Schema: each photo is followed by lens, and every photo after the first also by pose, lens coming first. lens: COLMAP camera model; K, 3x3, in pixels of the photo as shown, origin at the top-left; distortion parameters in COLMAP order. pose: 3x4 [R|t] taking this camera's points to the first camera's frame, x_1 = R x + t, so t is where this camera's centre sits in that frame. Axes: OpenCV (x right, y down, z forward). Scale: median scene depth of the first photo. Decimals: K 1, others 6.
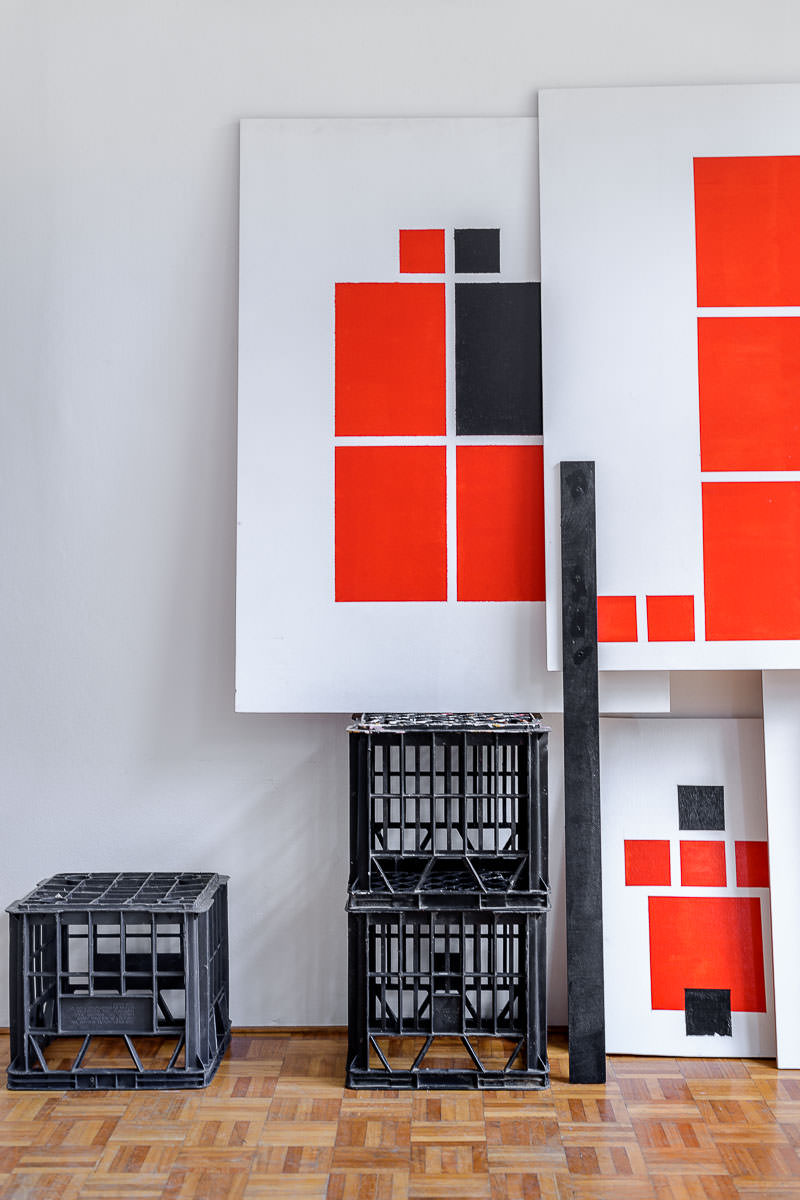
lens RADIAL K [[1814.6, 0, 400.3], [0, 1814.6, 643.6], [0, 0, 1]] dist [-0.010735, 0.004880]
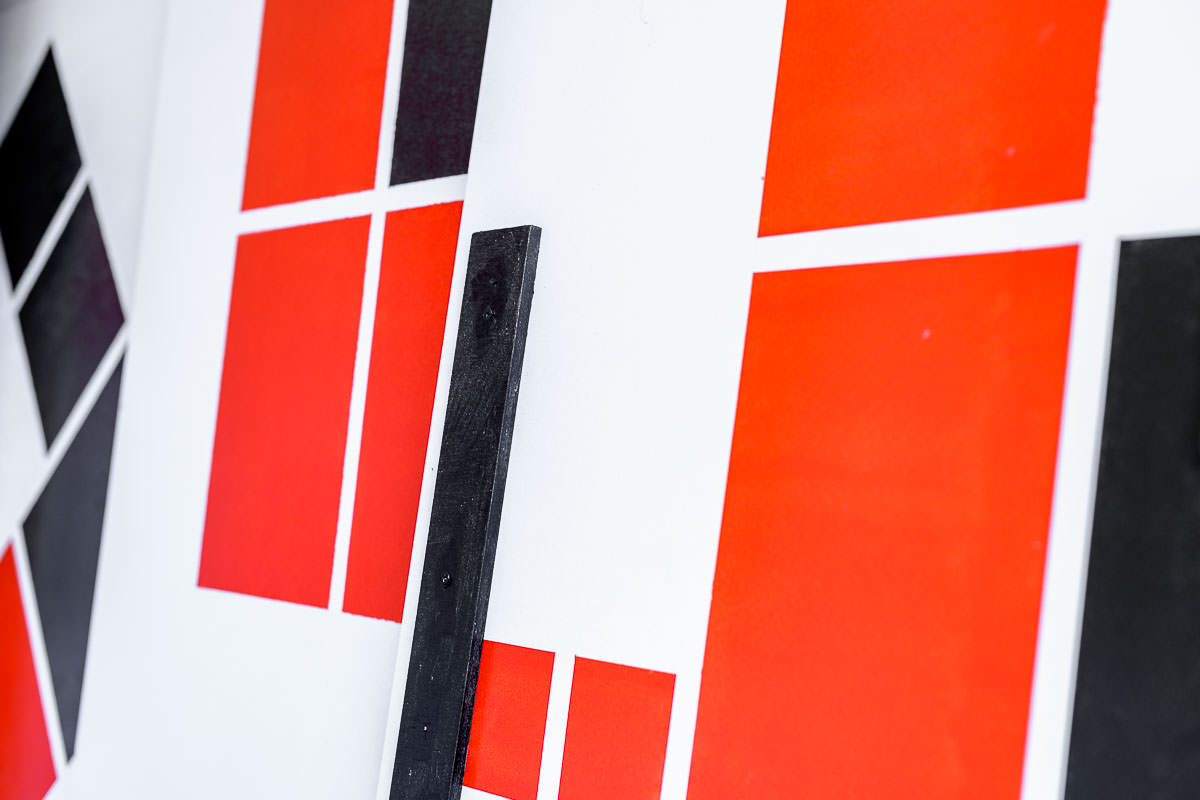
lens RADIAL K [[1814.6, 0, 598.3], [0, 1814.6, 459.7], [0, 0, 1]] dist [-0.010735, 0.004880]
pose [[0.625708, 0.031396, -0.779426, 0.370140], [-0.049847, 0.998757, 0.000215, -0.059047], [0.778463, 0.038718, 0.626495, 0.805466]]
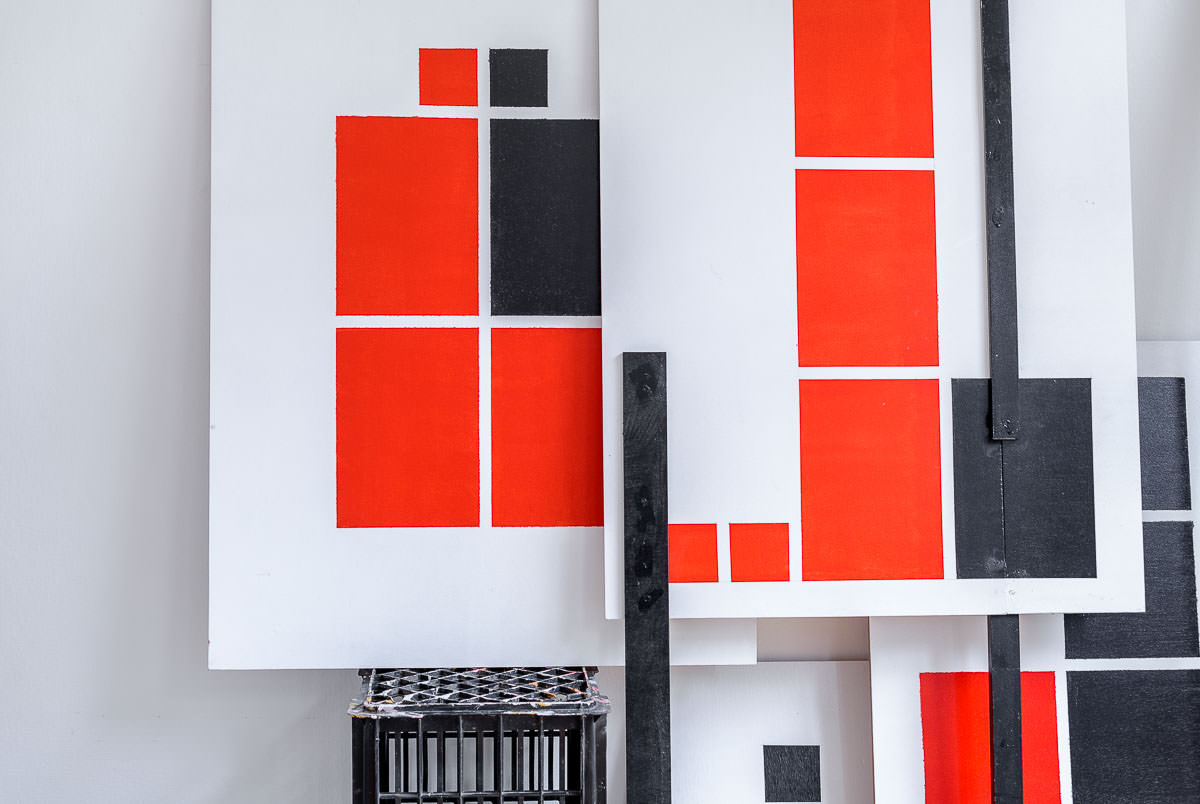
lens RADIAL K [[1814.6, 0, 598.3], [0, 1814.6, 461.7], [0, 0, 1]] dist [-0.010735, 0.004880]
pose [[0.996409, 0.000570, 0.084673, 0.010586], [-0.005174, 0.998519, 0.054164, -0.095621], [-0.084517, -0.054408, 0.994936, 0.211705]]
